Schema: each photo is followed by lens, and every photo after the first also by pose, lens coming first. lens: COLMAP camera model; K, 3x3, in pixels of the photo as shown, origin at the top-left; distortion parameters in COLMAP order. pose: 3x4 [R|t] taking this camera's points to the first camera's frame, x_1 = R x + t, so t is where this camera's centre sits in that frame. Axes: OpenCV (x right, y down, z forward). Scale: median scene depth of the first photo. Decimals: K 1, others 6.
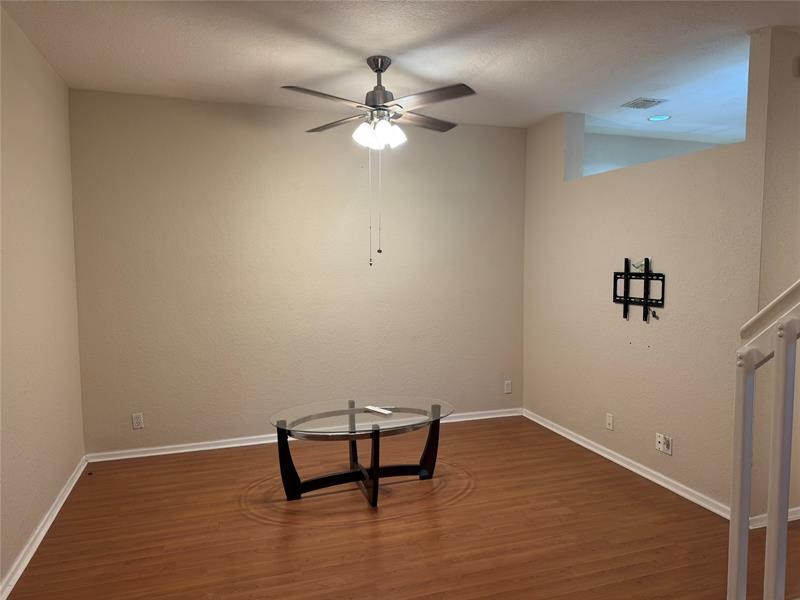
lens RADIAL K [[561.0, 0, 403.8], [0, 561.0, 301.8], [0, 0, 1]] dist [0.083578, -0.102419]
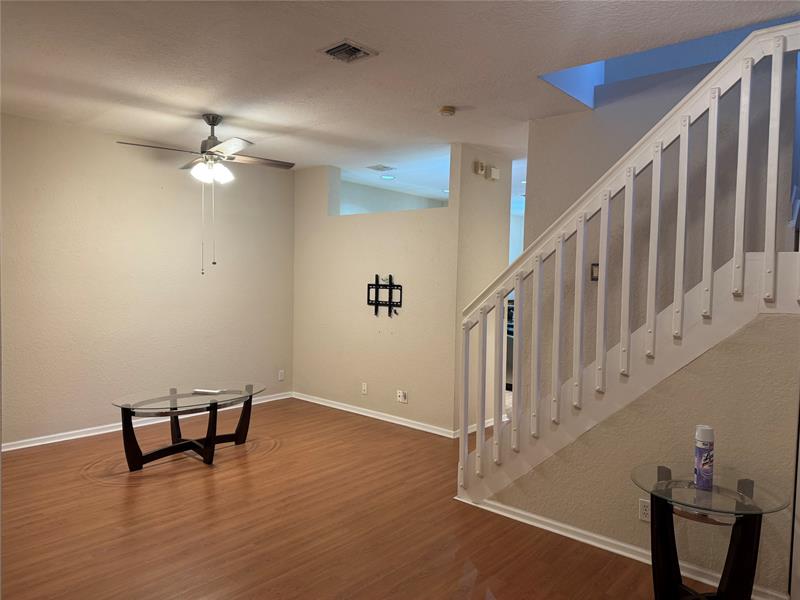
lens RADIAL K [[557.4, 0, 403.4], [0, 557.4, 297.5], [0, 0, 1]] dist [0.109913, -0.163783]
pose [[0.863667, 0.004222, 0.504046, -0.289227], [0.012749, 0.999462, -0.030217, 0.028798], [-0.503902, 0.032523, 0.863148, -0.293239]]
